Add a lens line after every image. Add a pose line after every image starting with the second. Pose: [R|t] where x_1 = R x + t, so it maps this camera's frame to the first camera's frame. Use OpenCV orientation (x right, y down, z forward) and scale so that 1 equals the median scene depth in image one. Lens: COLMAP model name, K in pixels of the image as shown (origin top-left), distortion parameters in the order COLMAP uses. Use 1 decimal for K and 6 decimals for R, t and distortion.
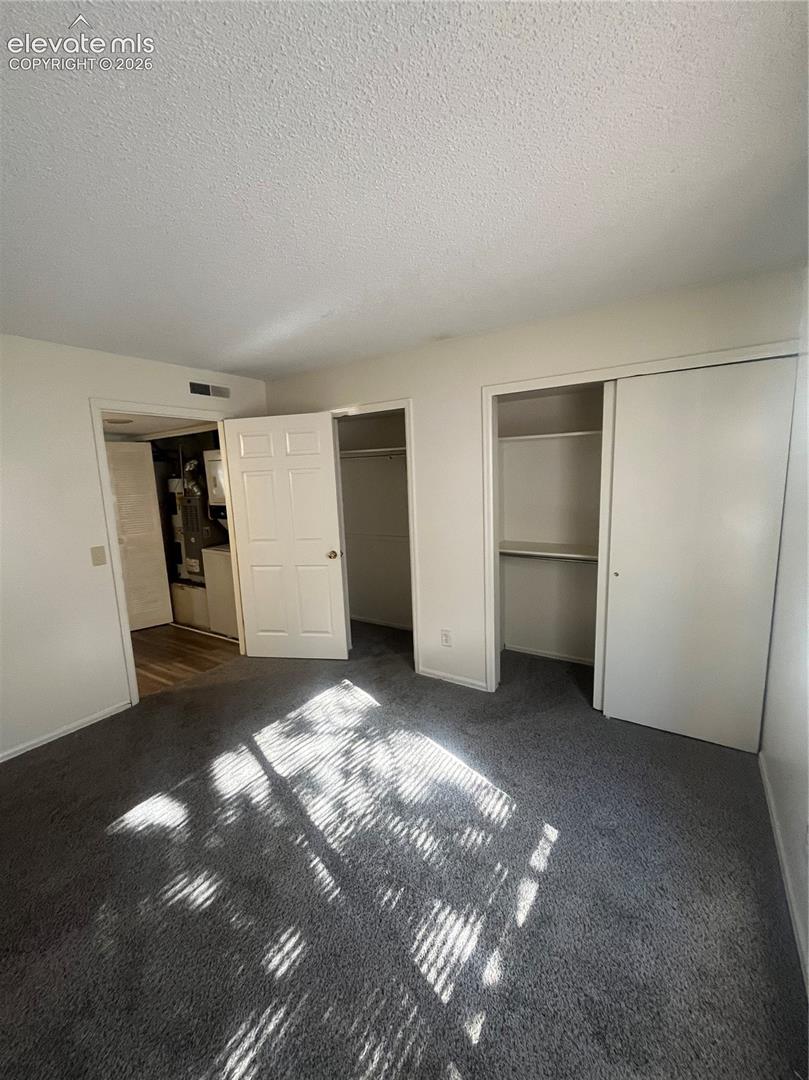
lens RADIAL K [[435.4, 0, 405.7], [0, 435.4, 539.4], [0, 0, 1]] dist [0.002071, 0.000142]
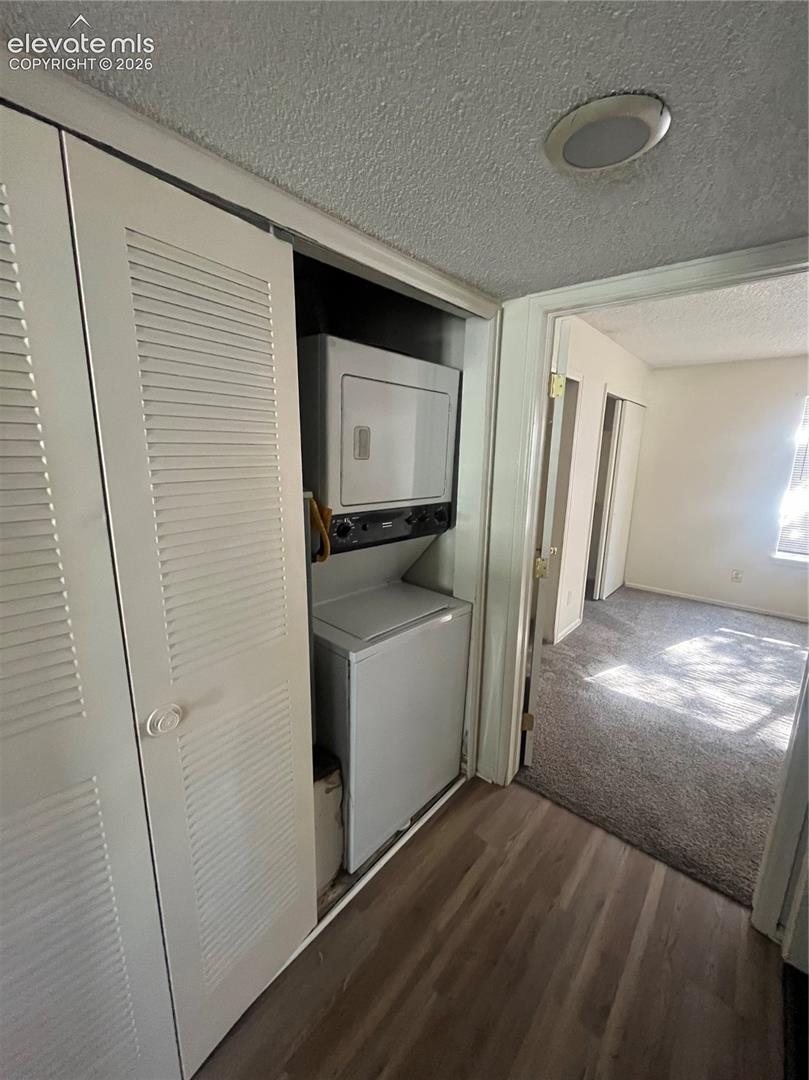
lens RADIAL K [[435.4, 0, 403.9], [0, 435.4, 539.6], [0, 0, 1]] dist [0.002071, 0.000142]
pose [[0.127179, -0.165731, 0.977936, -1.585716], [0.128198, 0.980419, 0.149479, -0.225472], [-0.983560, 0.106359, 0.145935, 1.876589]]
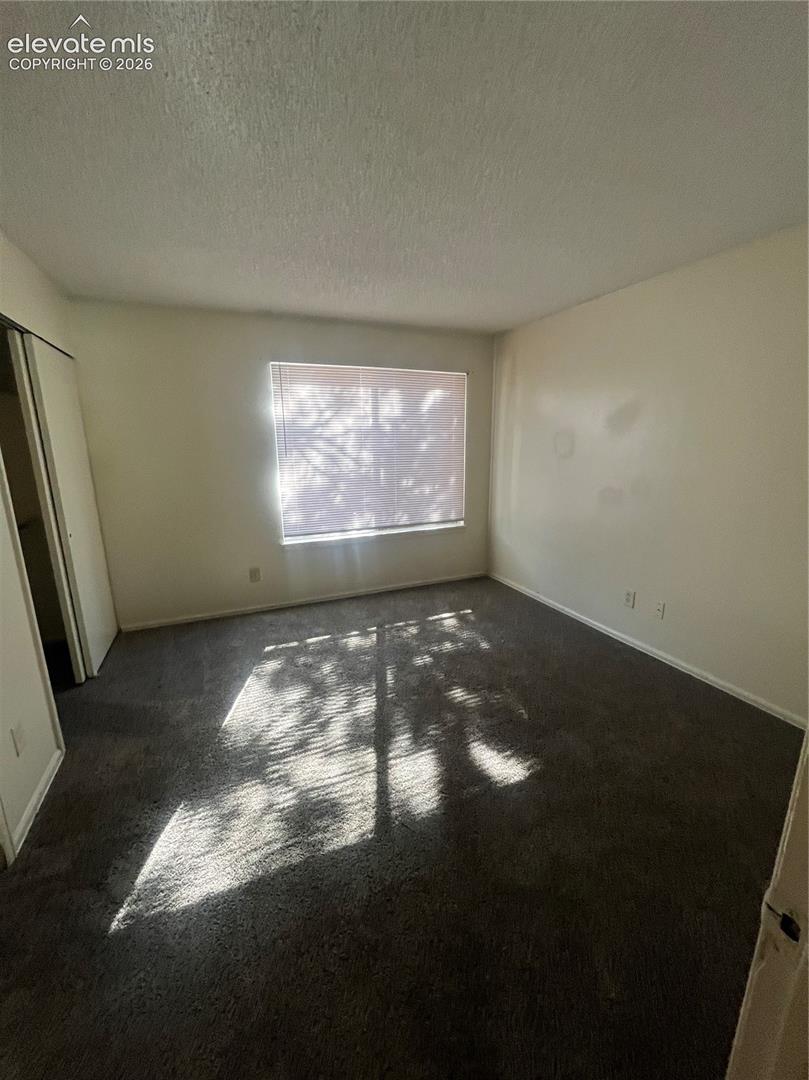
lens RADIAL K [[435.4, 0, 408.0], [0, 435.4, 538.3], [0, 0, 1]] dist [0.002071, 0.000142]
pose [[-0.834248, -0.073190, 0.546511, -0.865235], [0.126505, 0.939306, 0.318904, -0.166818], [-0.536682, 0.335181, -0.774355, 1.624584]]
